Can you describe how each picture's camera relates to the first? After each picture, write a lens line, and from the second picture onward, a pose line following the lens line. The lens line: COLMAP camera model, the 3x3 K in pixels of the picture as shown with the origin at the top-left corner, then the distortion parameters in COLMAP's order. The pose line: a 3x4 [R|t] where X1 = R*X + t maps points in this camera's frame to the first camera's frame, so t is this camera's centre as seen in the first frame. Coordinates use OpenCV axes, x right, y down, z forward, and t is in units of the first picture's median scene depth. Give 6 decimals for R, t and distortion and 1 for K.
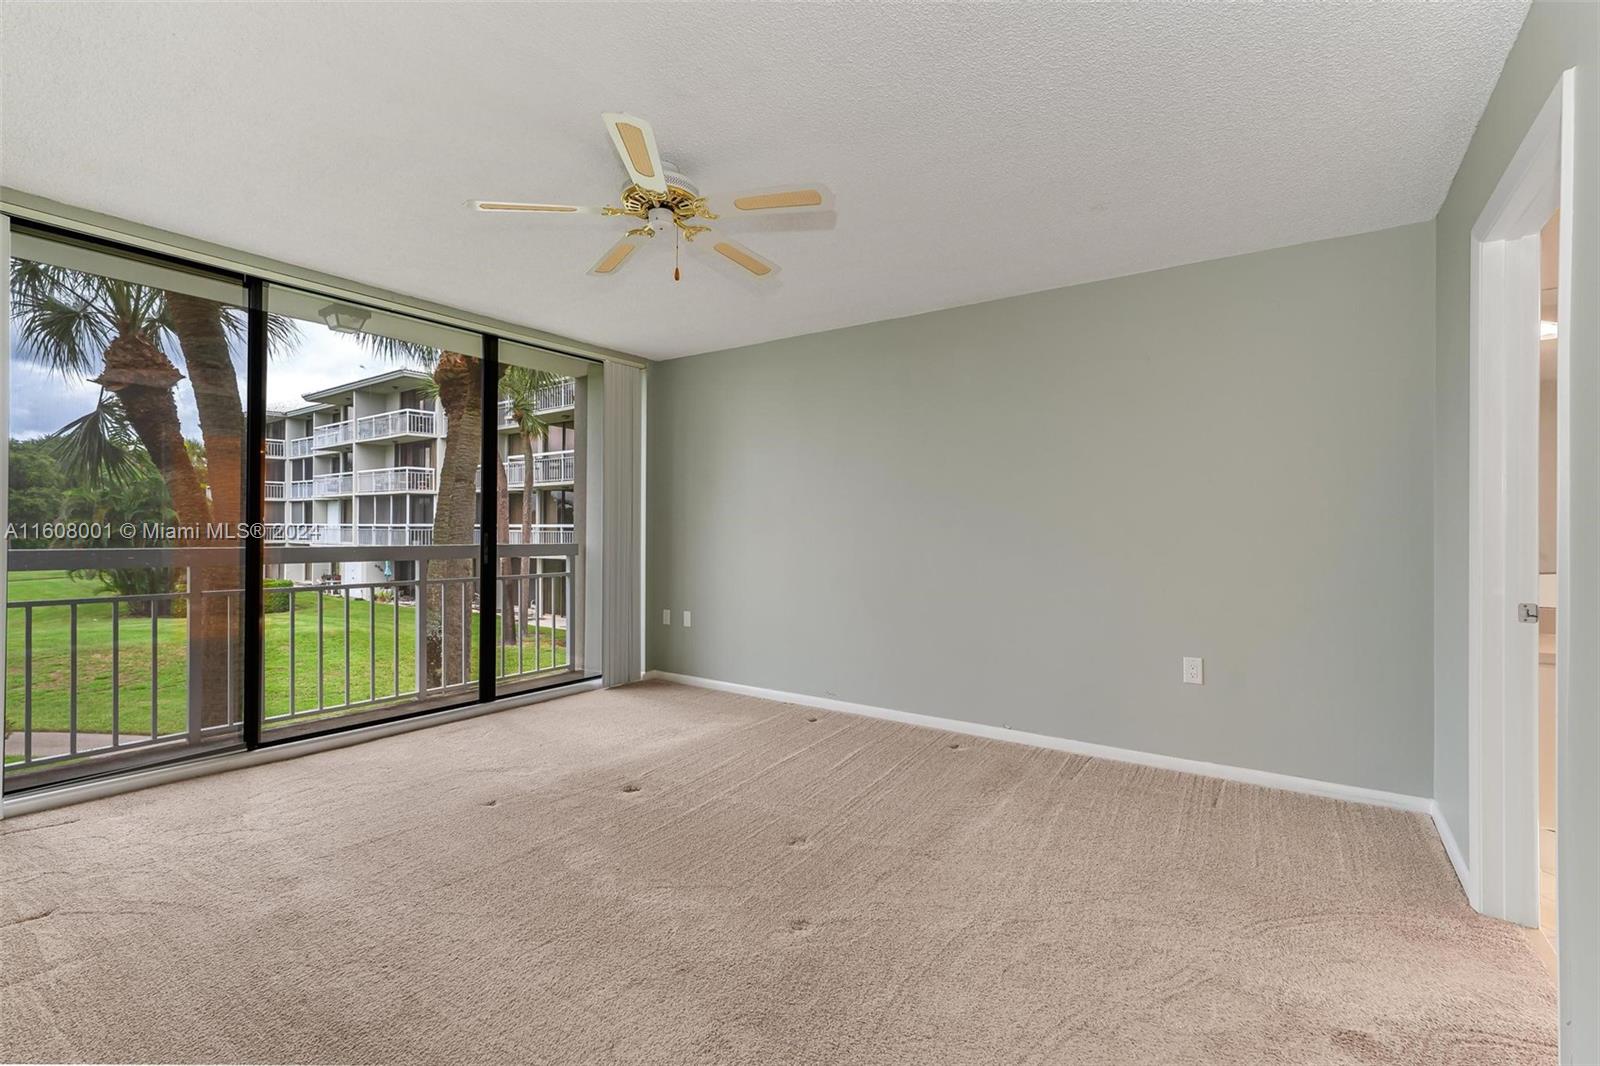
lens RADIAL K [[741.1, 0, 797.7], [0, 741.1, 530.9], [0, 0, 1]] dist [0.010637, -0.005443]
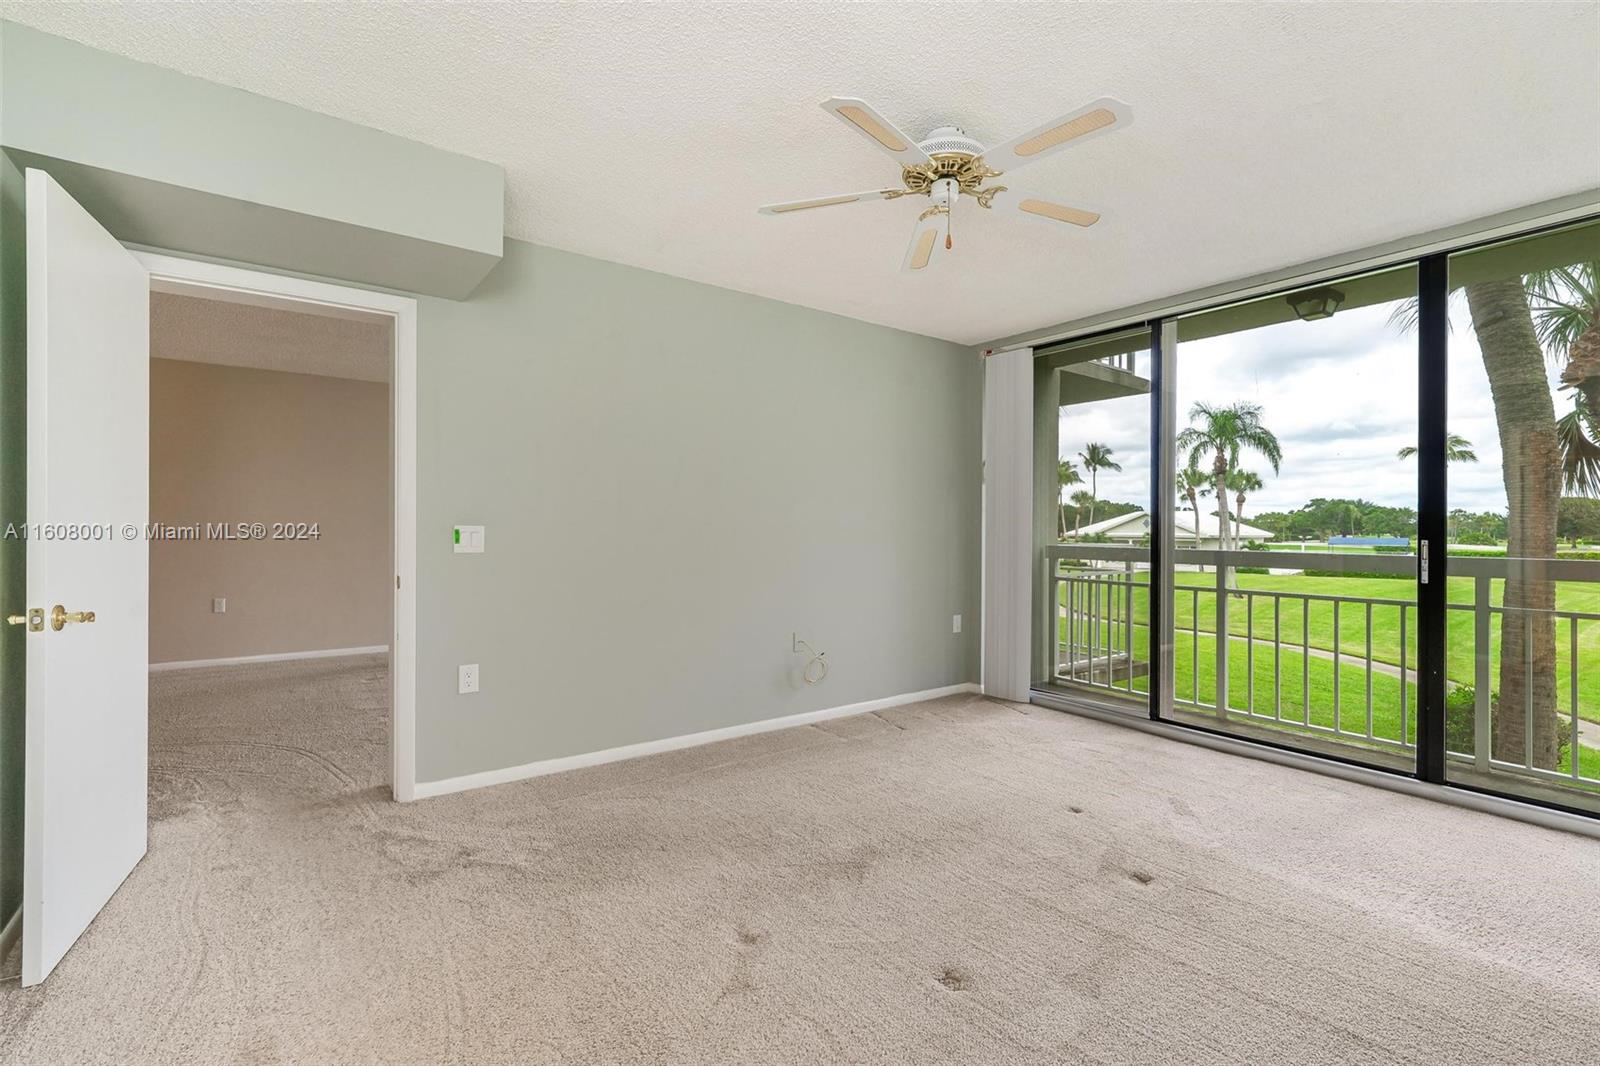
lens RADIAL K [[741.1, 0, 797.2], [0, 741.1, 530.8], [0, 0, 1]] dist [0.010637, -0.005443]
pose [[-0.322901, -0.004302, -0.946423, 0.444371], [-0.011932, 0.999929, -0.000474, 0.000317], [0.946357, 0.011140, -0.322930, 0.665359]]
